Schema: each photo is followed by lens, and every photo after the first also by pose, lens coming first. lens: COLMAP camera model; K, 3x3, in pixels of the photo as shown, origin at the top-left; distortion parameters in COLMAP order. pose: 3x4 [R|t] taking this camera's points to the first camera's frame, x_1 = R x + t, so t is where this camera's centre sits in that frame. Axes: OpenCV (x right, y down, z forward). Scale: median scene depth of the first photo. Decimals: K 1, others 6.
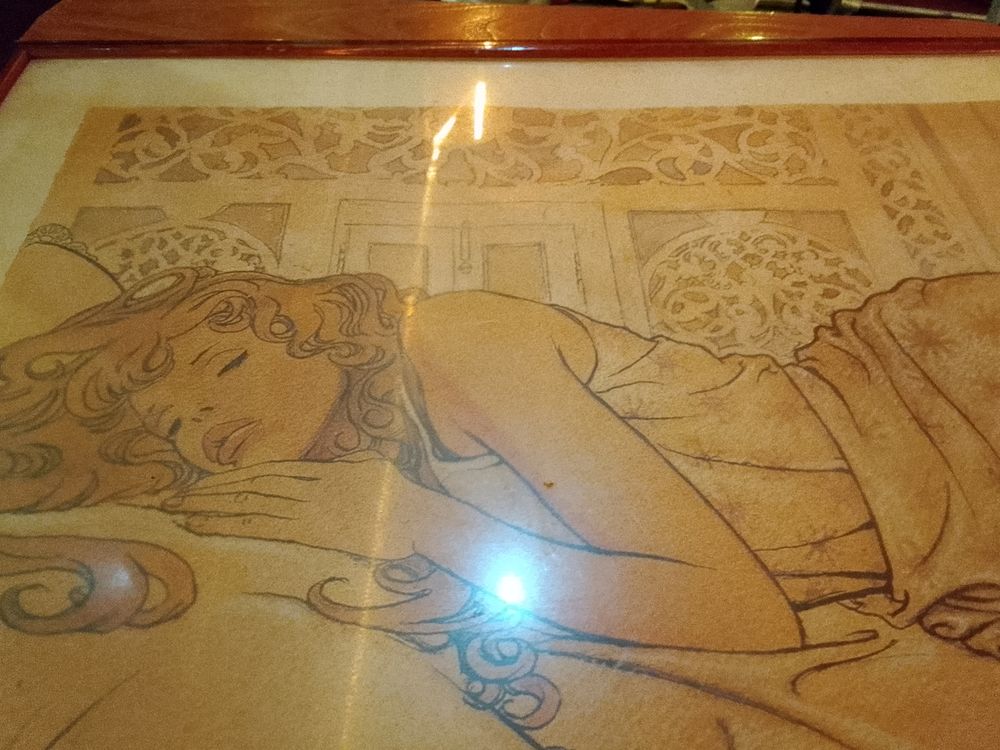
lens RADIAL K [[797.9, 0, 504.0], [0, 797.9, 382.3], [0, 0, 1]] dist [0.122921, -0.195817]
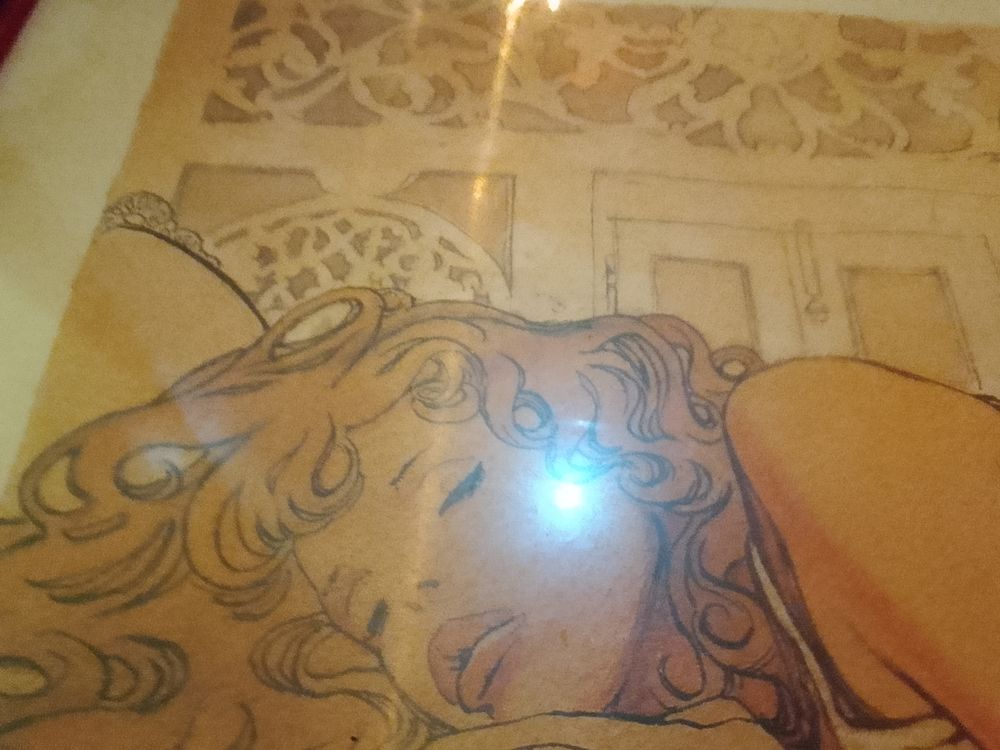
lens RADIAL K [[798.7, 0, 503.8], [0, 798.7, 405.6], [0, 0, 1]] dist [0.075015, -0.098370]
pose [[0.996932, 0.069988, -0.035046, -0.265858], [-0.063234, 0.984036, 0.166360, -0.166017], [0.046129, -0.163633, 0.985442, 0.405237]]
